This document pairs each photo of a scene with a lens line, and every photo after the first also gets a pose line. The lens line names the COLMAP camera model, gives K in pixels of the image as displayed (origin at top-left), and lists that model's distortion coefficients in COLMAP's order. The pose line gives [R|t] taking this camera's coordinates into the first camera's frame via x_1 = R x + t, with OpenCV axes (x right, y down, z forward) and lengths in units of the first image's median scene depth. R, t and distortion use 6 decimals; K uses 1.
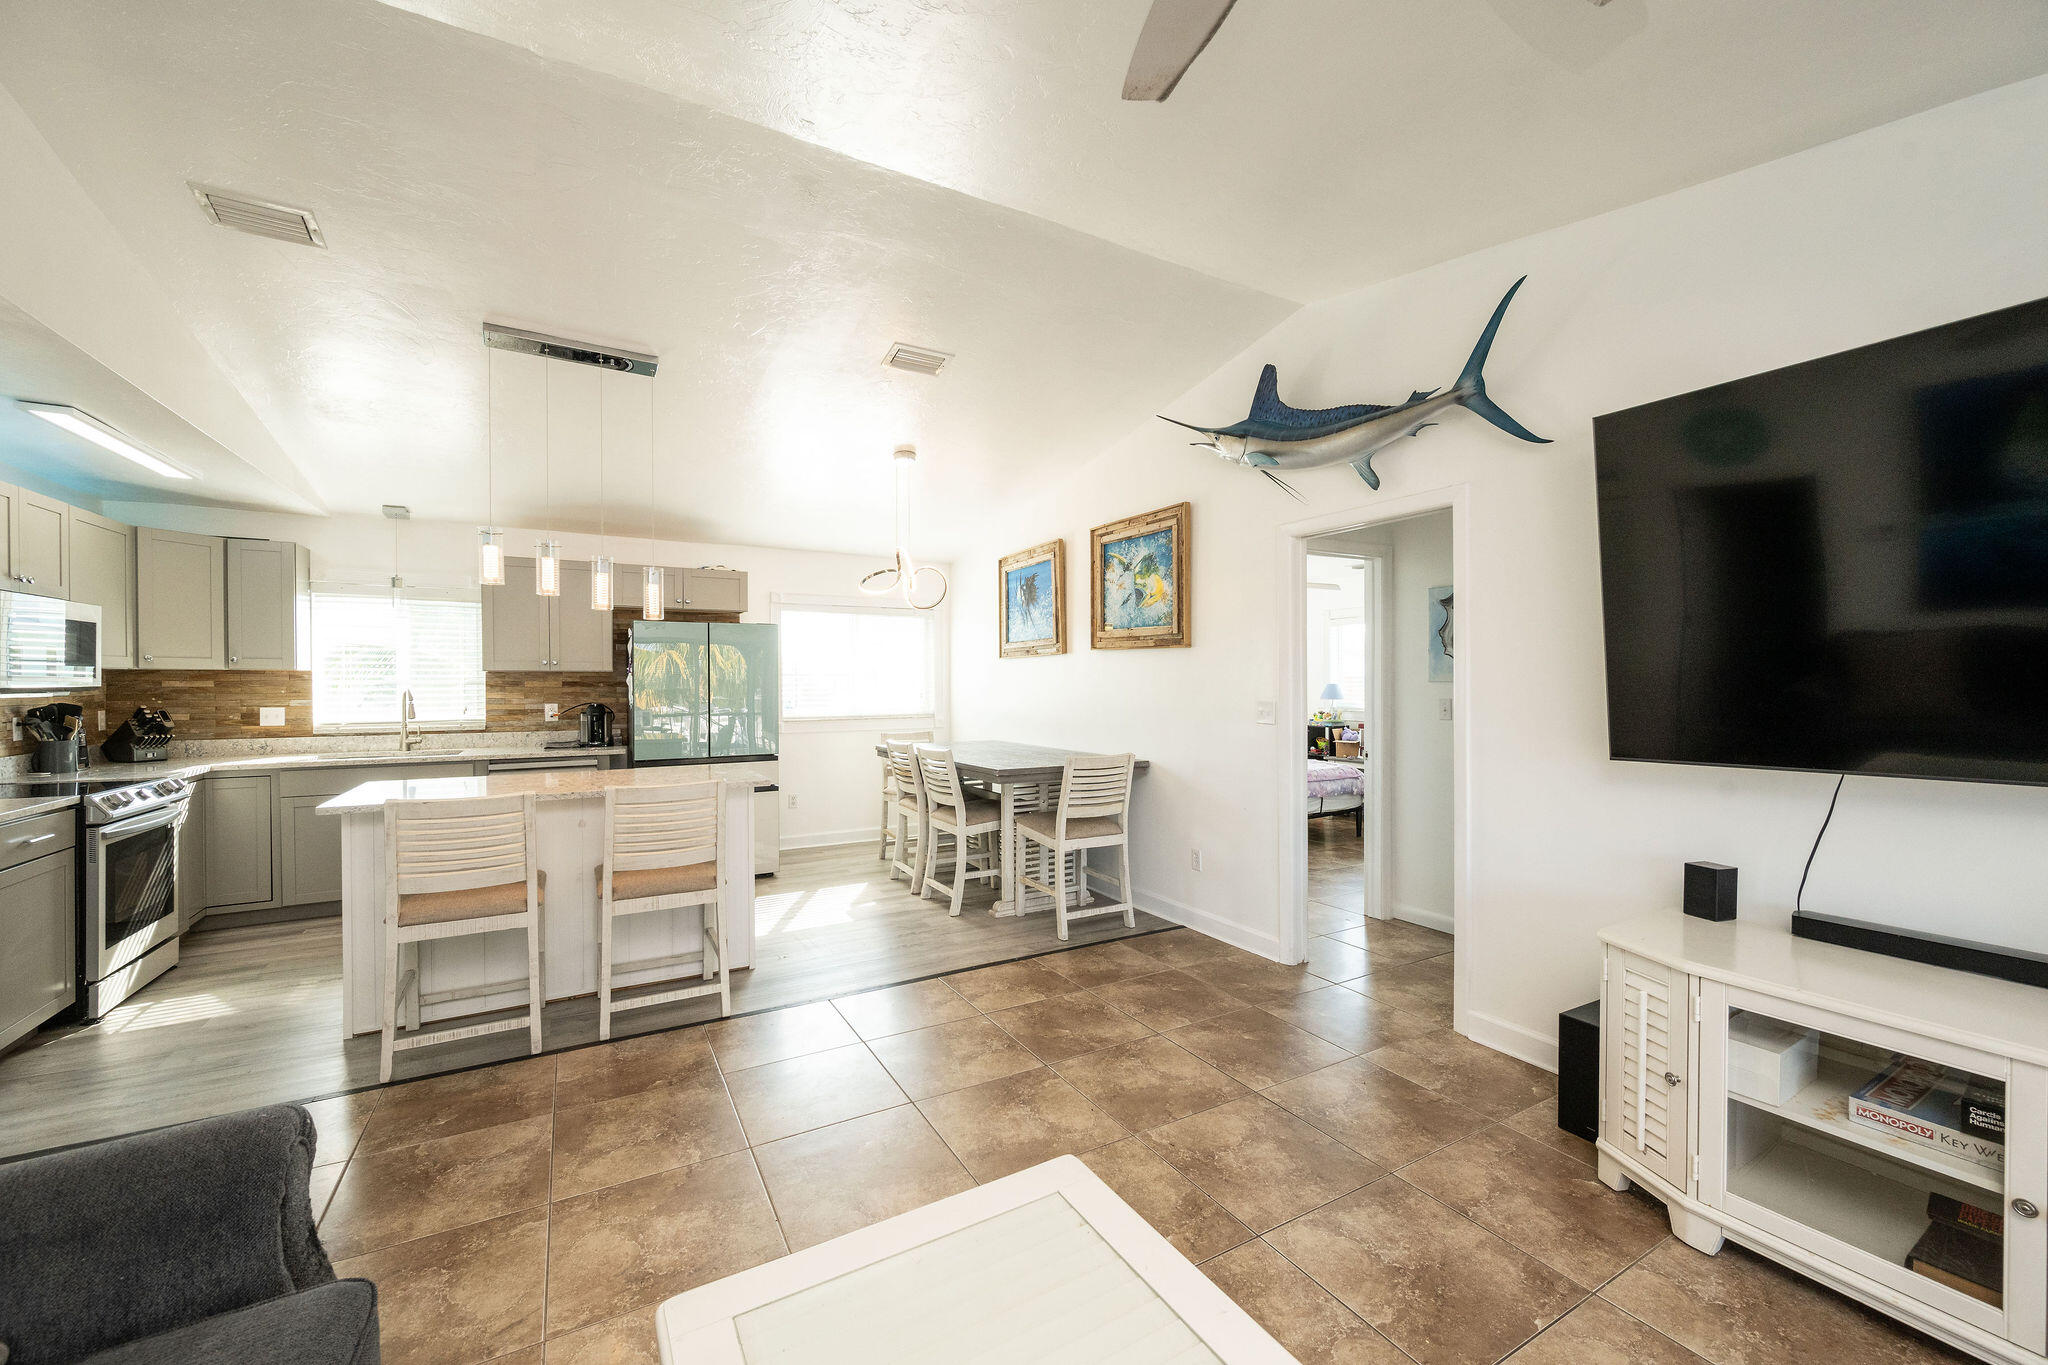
lens RADIAL K [[794.9, 0, 1028.0], [0, 794.9, 688.1], [0, 0, 1]] dist [-0.001489, 0.000183]
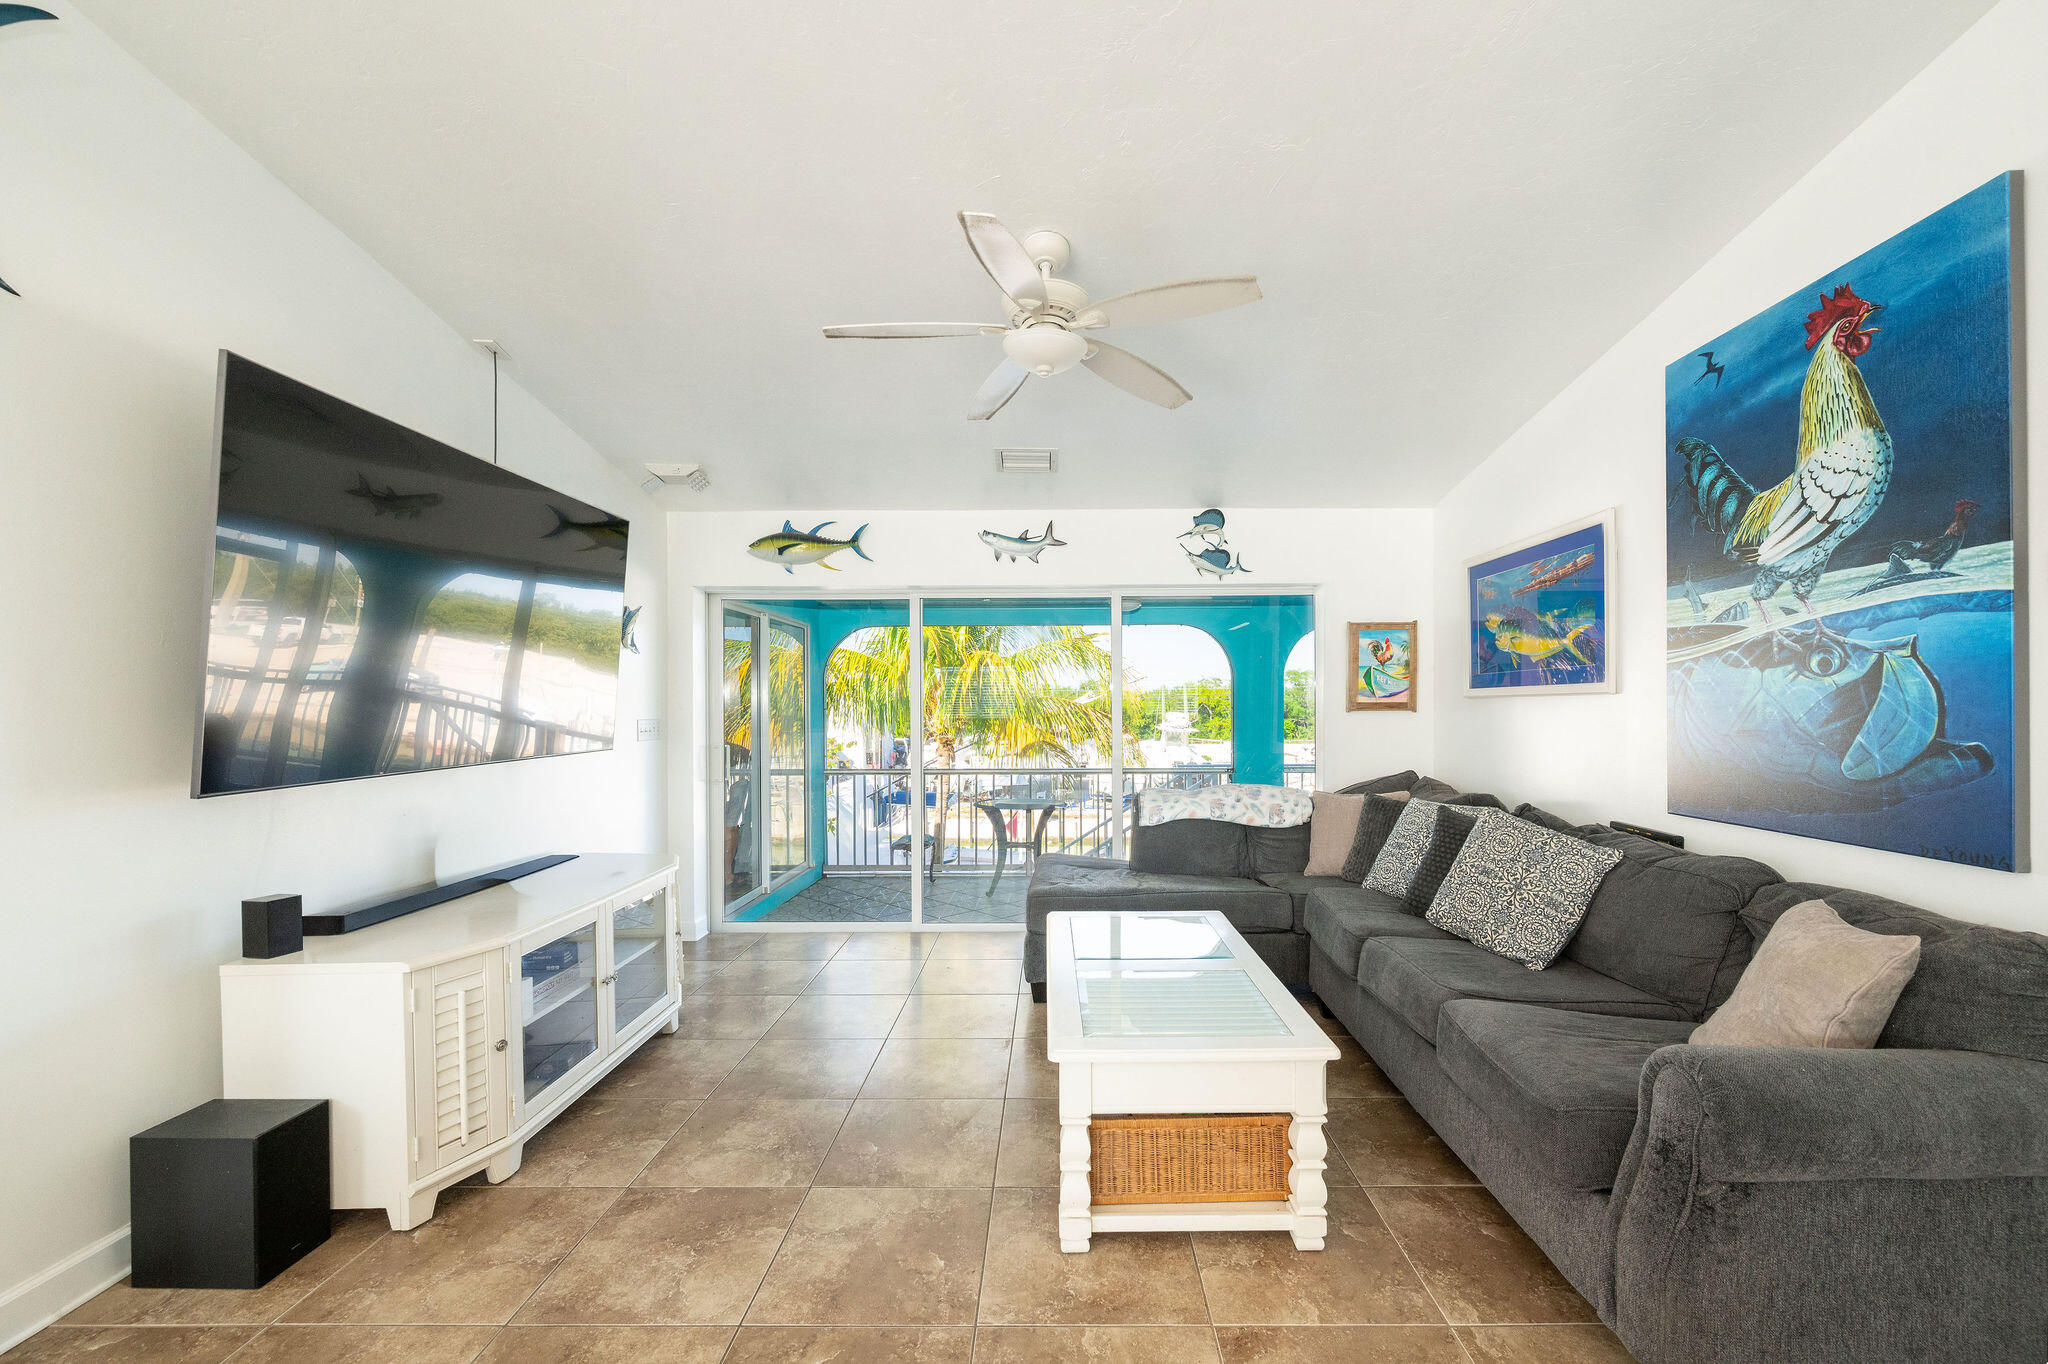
lens RADIAL K [[794.9, 0, 1049.6], [0, 794.9, 705.8], [0, 0, 1]] dist [-0.001489, 0.000183]
pose [[-0.863536, 0.005244, 0.504261, -0.200764], [0.007510, 0.999969, 0.002462, 0.005413], [-0.504232, 0.005913, -0.863548, 0.717777]]
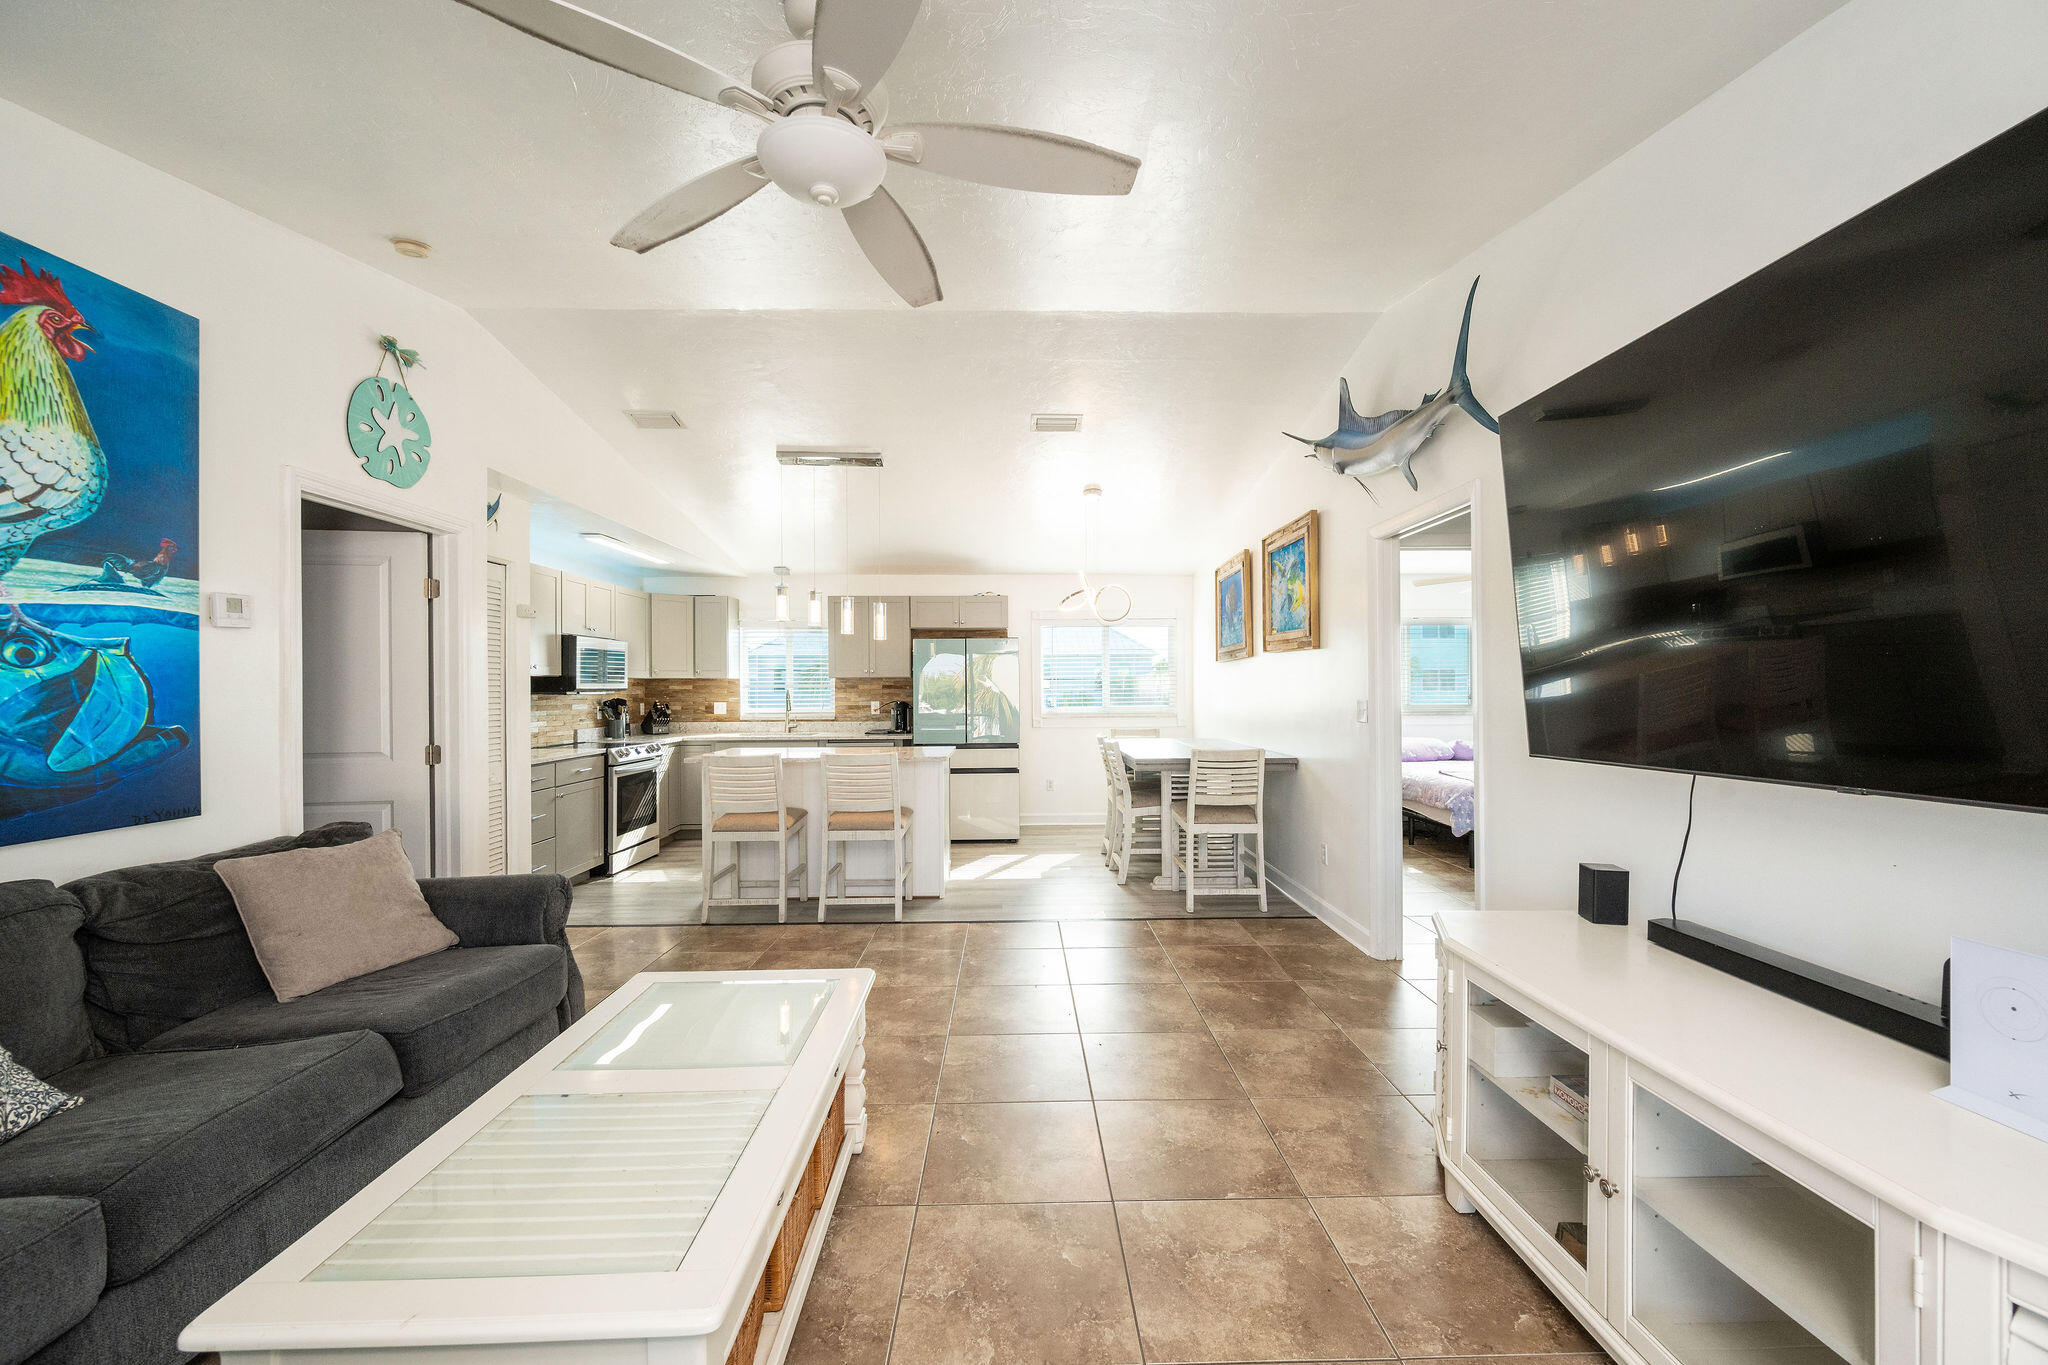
lens RADIAL K [[794.9, 0, 1037.4], [0, 794.9, 688.8], [0, 0, 1]] dist [-0.001489, 0.000183]
pose [[0.882642, -0.001872, -0.470042, 0.378906], [-0.000442, 0.999988, -0.004812, 0.006201], [0.470045, 0.004455, 0.882631, -0.094808]]
